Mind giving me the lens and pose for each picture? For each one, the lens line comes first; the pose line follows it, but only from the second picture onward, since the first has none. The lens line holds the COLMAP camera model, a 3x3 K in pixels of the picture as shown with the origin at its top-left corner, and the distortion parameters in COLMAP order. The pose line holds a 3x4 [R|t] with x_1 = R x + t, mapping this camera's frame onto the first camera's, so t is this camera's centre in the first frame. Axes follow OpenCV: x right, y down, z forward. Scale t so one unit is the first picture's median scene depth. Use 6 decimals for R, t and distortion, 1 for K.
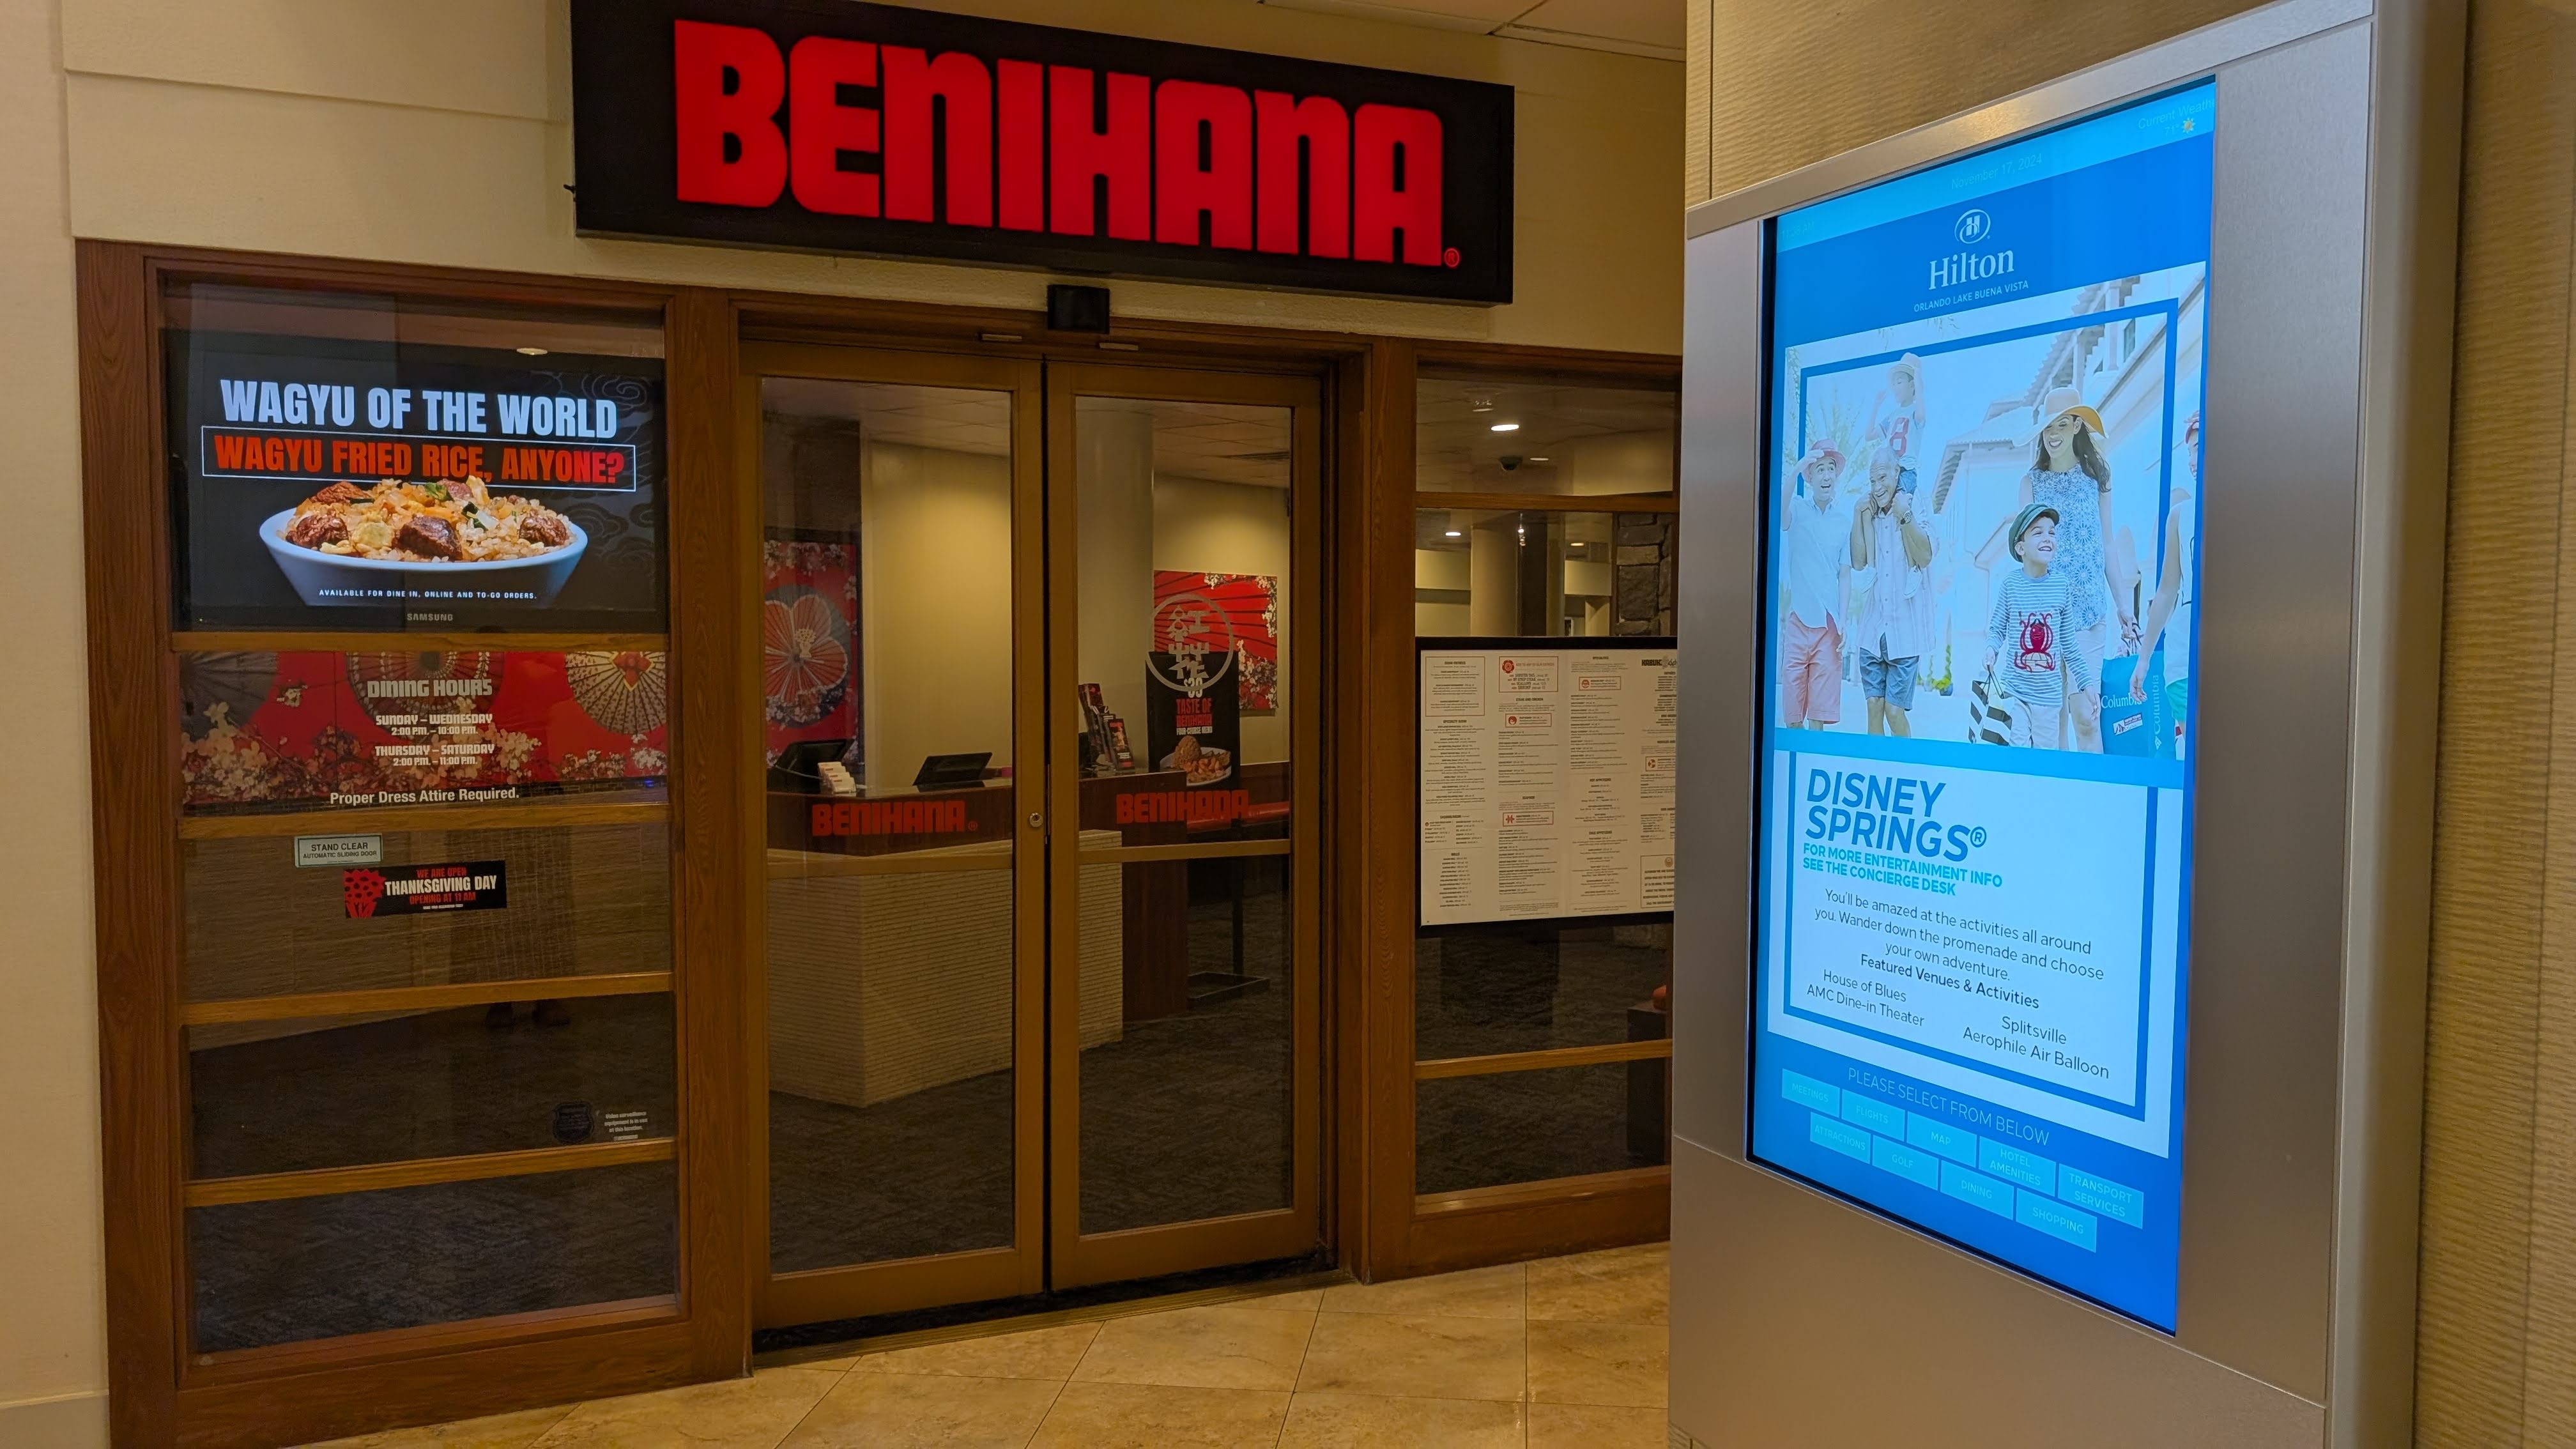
lens RADIAL K [[1892.6, 0, 1286.7], [0, 1892.6, 732.6], [0, 0, 1]] dist [-0.000081, -0.007598]
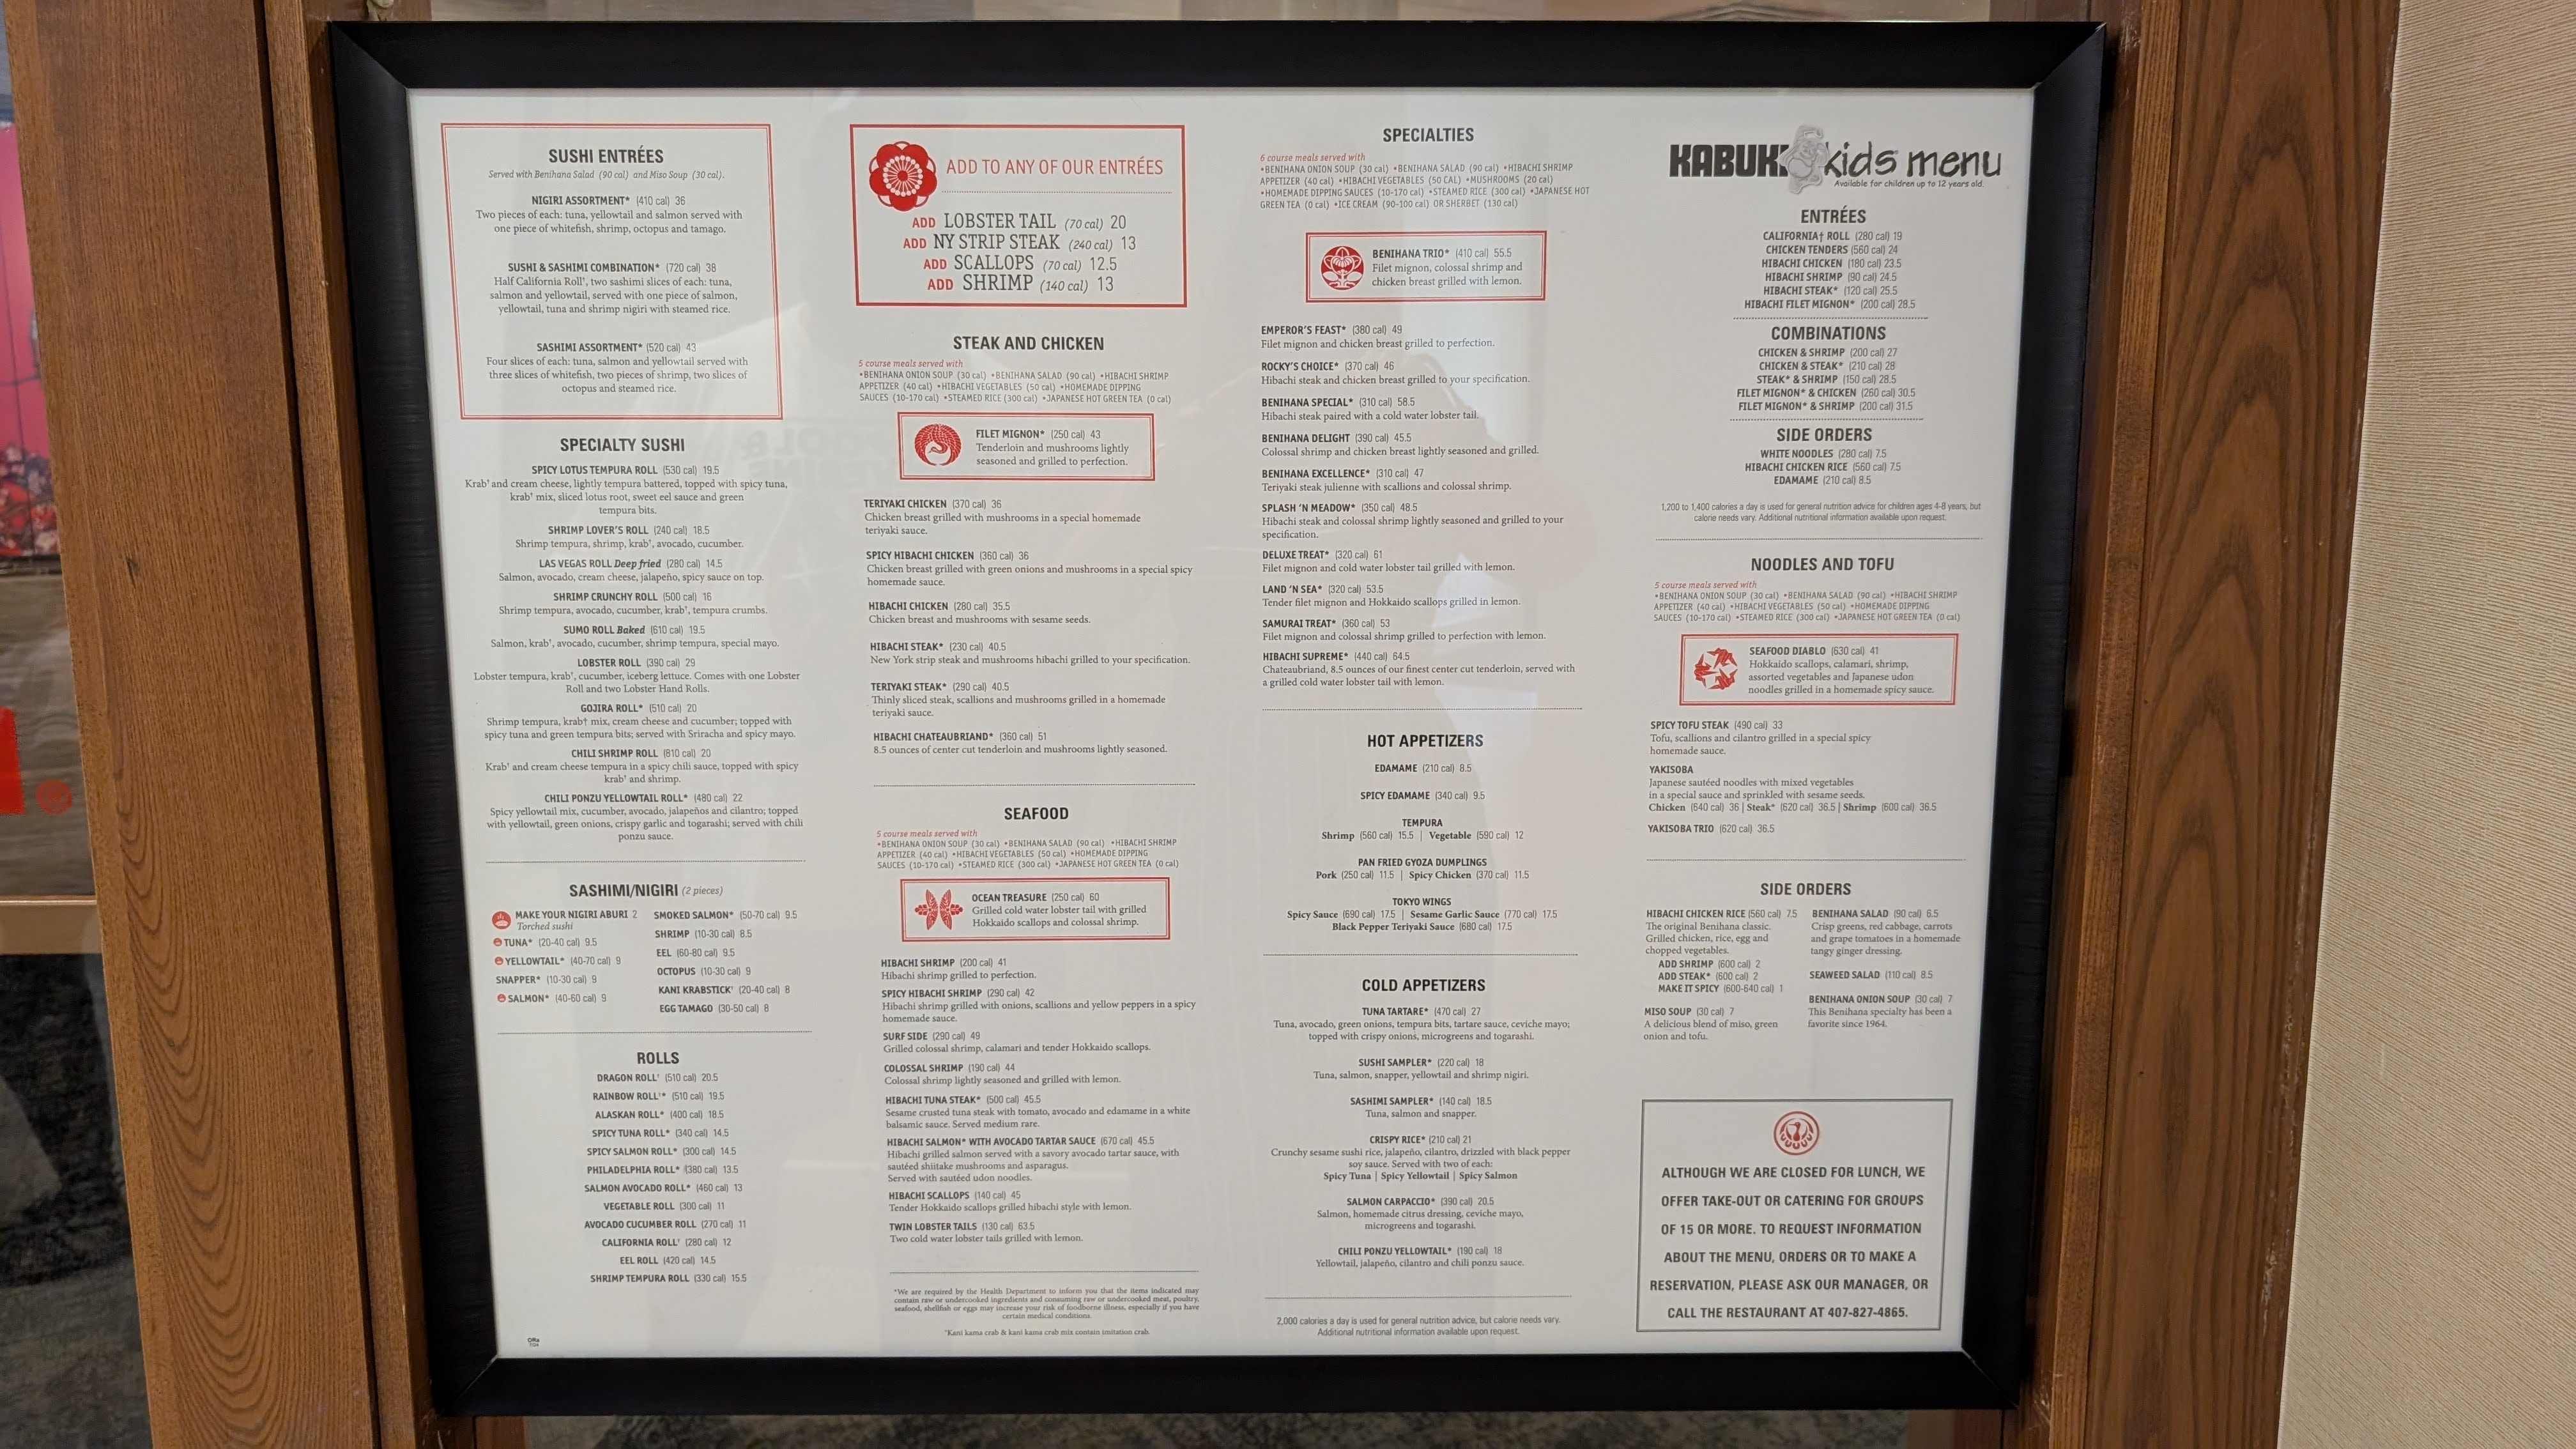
lens RADIAL K [[1892.6, 0, 1293.3], [0, 1892.6, 711.1], [0, 0, 1]] dist [-0.000081, -0.007598]
pose [[0.933613, 0.060880, -0.353072, 0.229219], [-0.017541, 0.992043, 0.124675, -0.004003], [0.357853, -0.110205, 0.927252, 0.815926]]
